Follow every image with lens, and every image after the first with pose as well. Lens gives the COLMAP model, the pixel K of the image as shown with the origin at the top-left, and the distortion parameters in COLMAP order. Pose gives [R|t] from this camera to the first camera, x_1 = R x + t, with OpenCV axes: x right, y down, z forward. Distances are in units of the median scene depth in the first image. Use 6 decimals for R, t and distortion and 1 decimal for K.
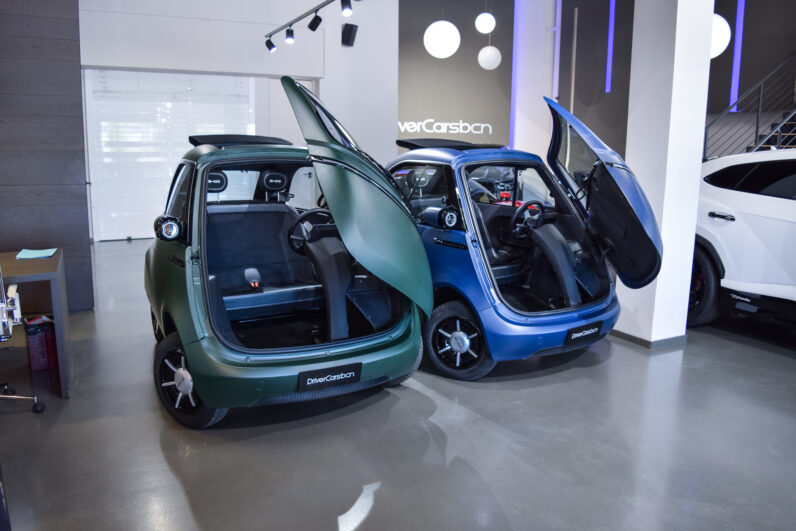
lens RADIAL K [[688.0, 0, 398.0], [0, 688.0, 265.5], [0, 0, 1]] dist [-0.094057, 0.001059]
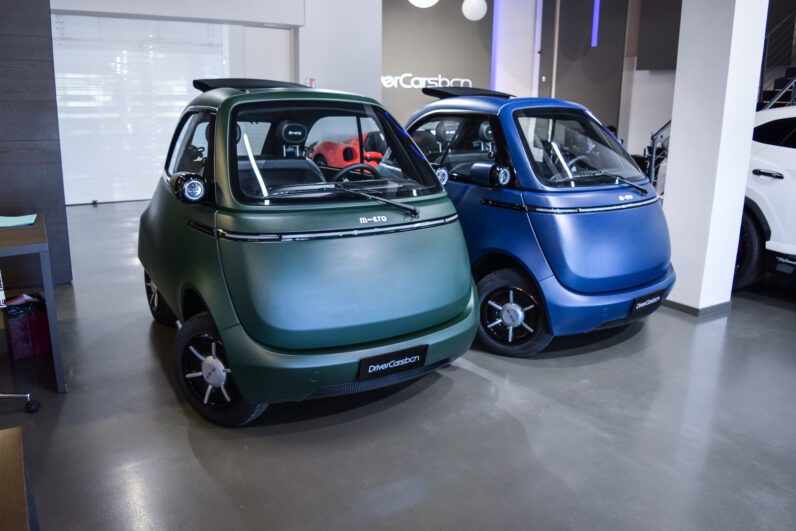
lens RADIAL K [[688.0, 0, 398.0], [0, 688.0, 265.5], [0, 0, 1]] dist [-0.094057, 0.001059]
pose [[0.996967, -0.013838, 0.076582, -0.124244], [0.009517, 0.998357, 0.056503, -0.004305], [-0.077238, -0.055603, 0.995461, 0.126404]]
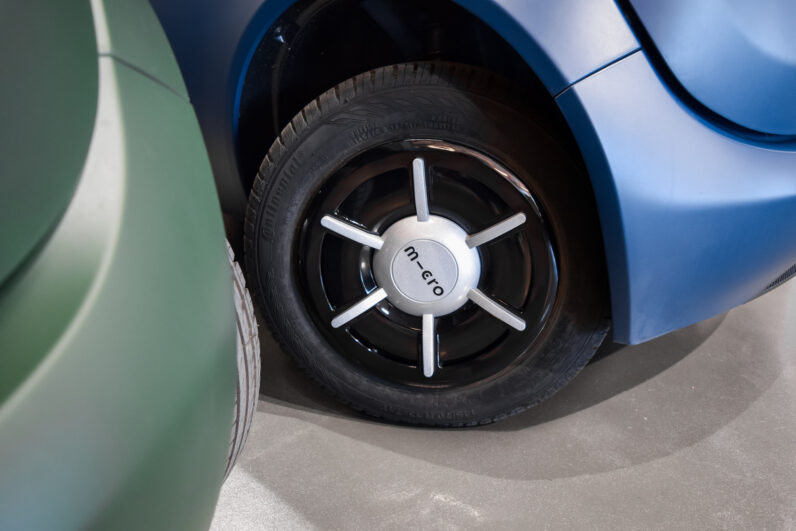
lens RADIAL K [[688.0, 0, 398.0], [0, 688.0, 265.5], [0, 0, 1]] dist [-0.094057, 0.001059]
pose [[0.958937, -0.142518, 0.245211, 0.029175], [0.096021, 0.976660, 0.192133, 0.069693], [-0.266871, -0.160698, 0.950240, 0.795452]]
